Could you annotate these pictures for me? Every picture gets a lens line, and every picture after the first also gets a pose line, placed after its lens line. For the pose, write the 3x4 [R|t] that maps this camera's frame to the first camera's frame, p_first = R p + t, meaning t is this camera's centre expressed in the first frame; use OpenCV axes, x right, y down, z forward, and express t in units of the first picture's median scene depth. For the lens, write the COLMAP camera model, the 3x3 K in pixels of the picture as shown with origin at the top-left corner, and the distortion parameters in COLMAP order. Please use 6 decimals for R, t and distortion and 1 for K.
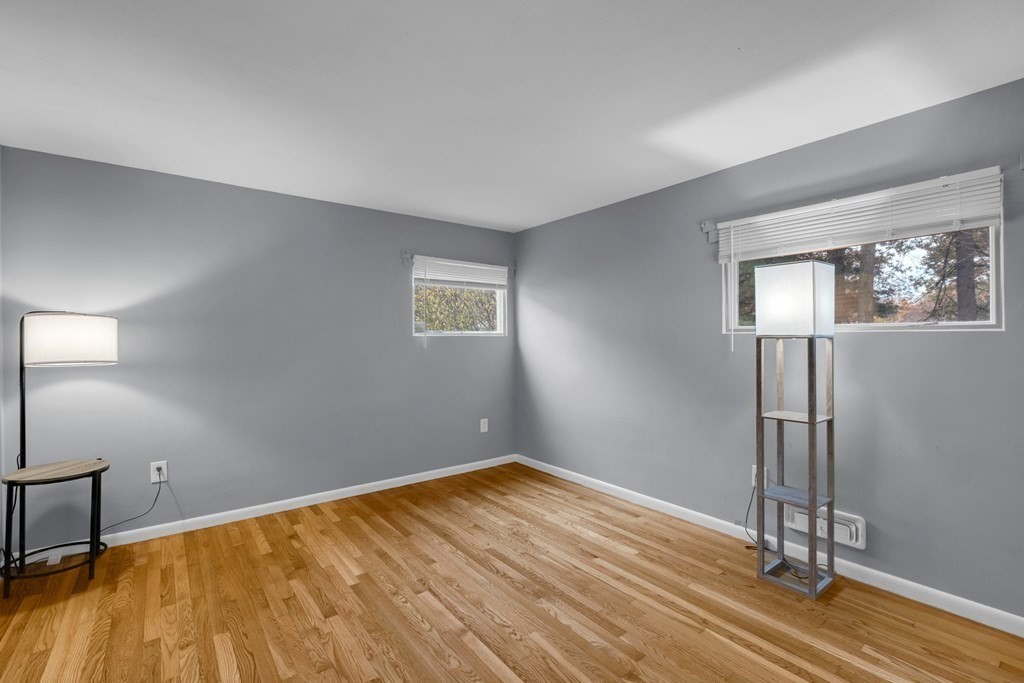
lens RADIAL K [[456.2, 0, 512.0], [0, 456.2, 341.5], [0, 0, 1]] dist [-0.000749, -0.000384]
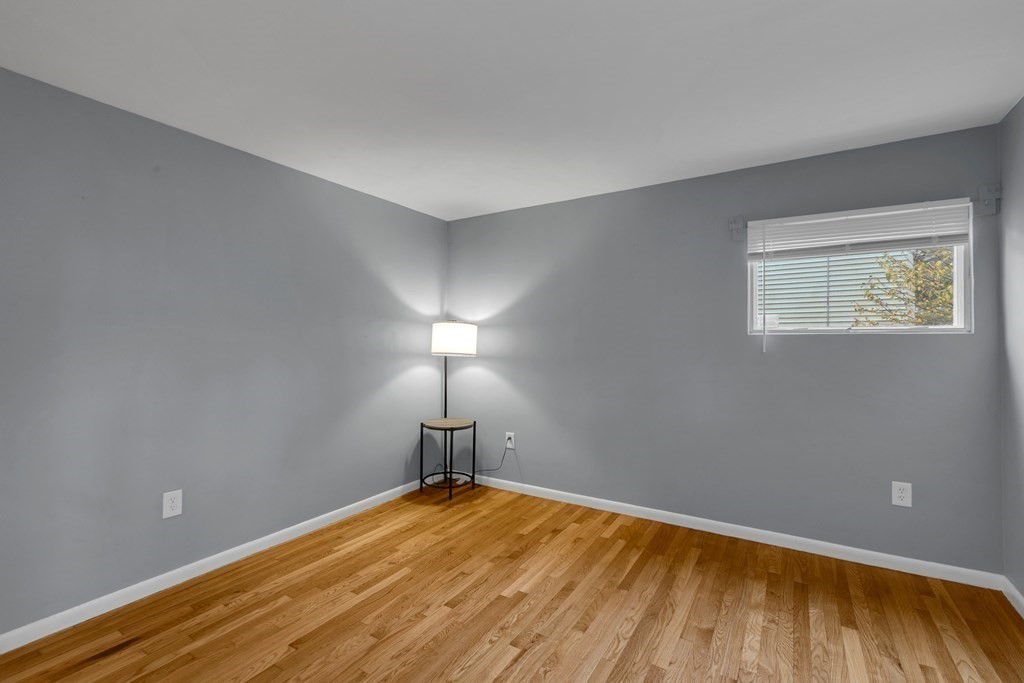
lens RADIAL K [[456.2, 0, 512.0], [0, 456.2, 341.5], [0, 0, 1]] dist [-0.000749, -0.000384]
pose [[0.355134, 0.011035, -0.934750, 0.473904], [-0.006176, 0.999936, 0.009458, -0.009063], [0.934795, 0.002415, 0.355179, 0.584028]]
